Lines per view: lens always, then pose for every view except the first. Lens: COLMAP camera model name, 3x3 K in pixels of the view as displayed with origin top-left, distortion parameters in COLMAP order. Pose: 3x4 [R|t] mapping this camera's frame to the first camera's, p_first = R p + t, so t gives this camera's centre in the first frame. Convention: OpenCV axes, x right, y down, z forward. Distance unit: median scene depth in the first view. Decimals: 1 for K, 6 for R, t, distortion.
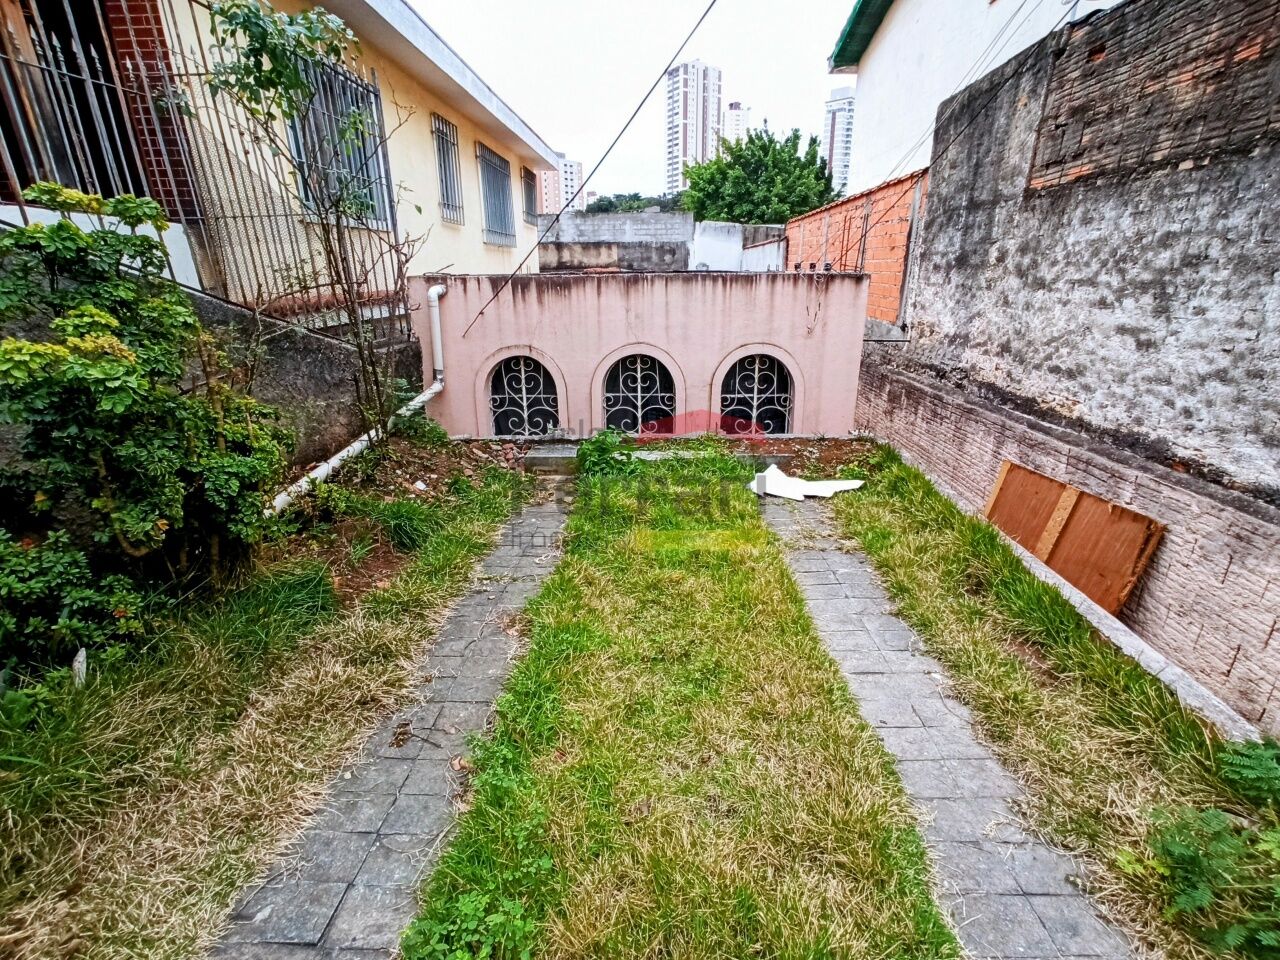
lens RADIAL K [[583.0, 0, 646.9], [0, 583.0, 474.7], [0, 0, 1]] dist [-0.069016, 0.045429]
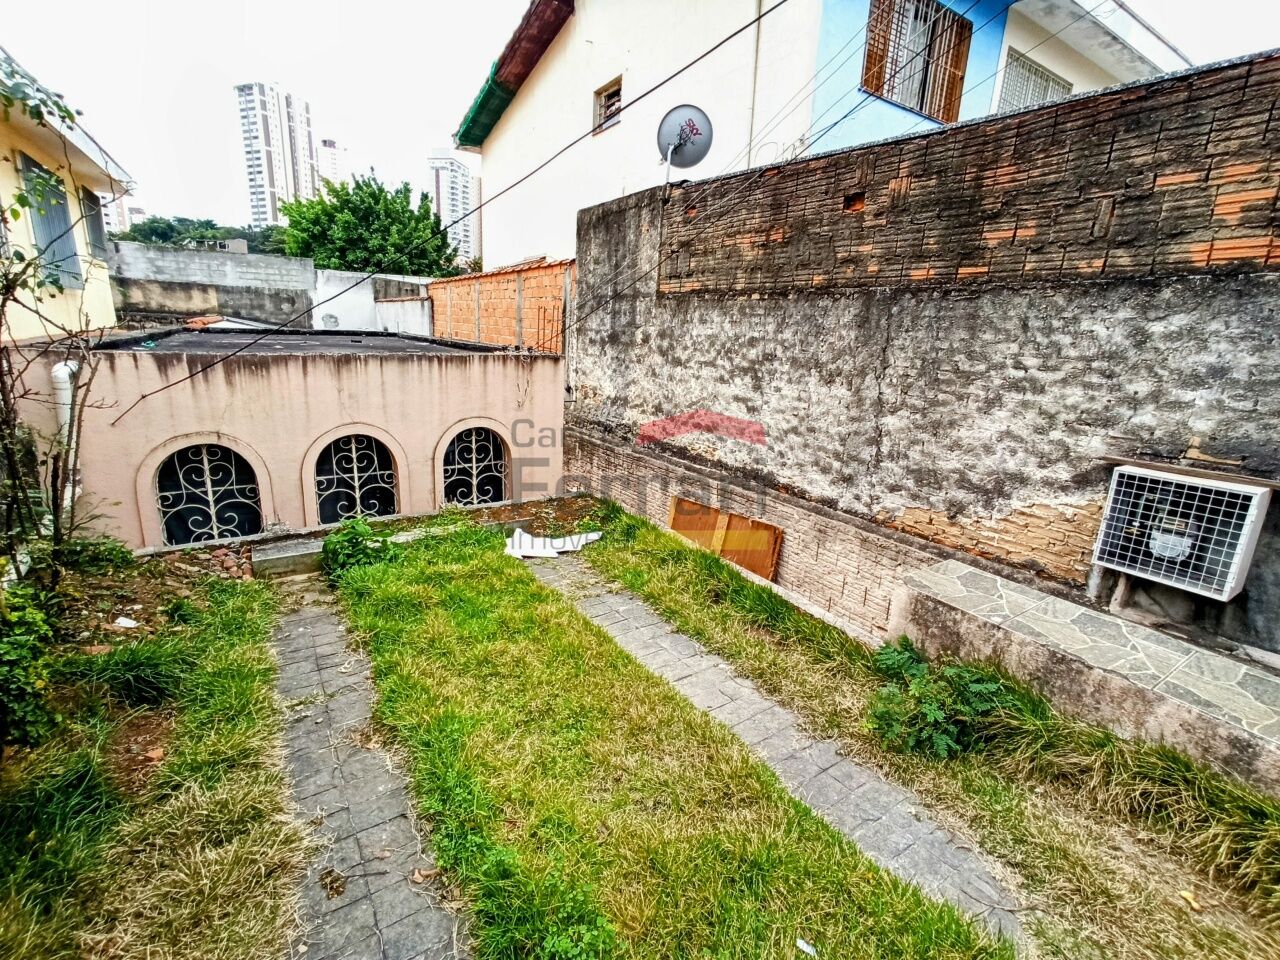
lens RADIAL K [[583.0, 0, 646.9], [0, 583.0, 474.7], [0, 0, 1]] dist [-0.069016, 0.045429]
pose [[0.815784, -0.099229, 0.569781, -0.168957], [0.143332, 0.989126, -0.032956, -0.039436], [-0.560315, 0.108553, 0.821135, -0.050586]]
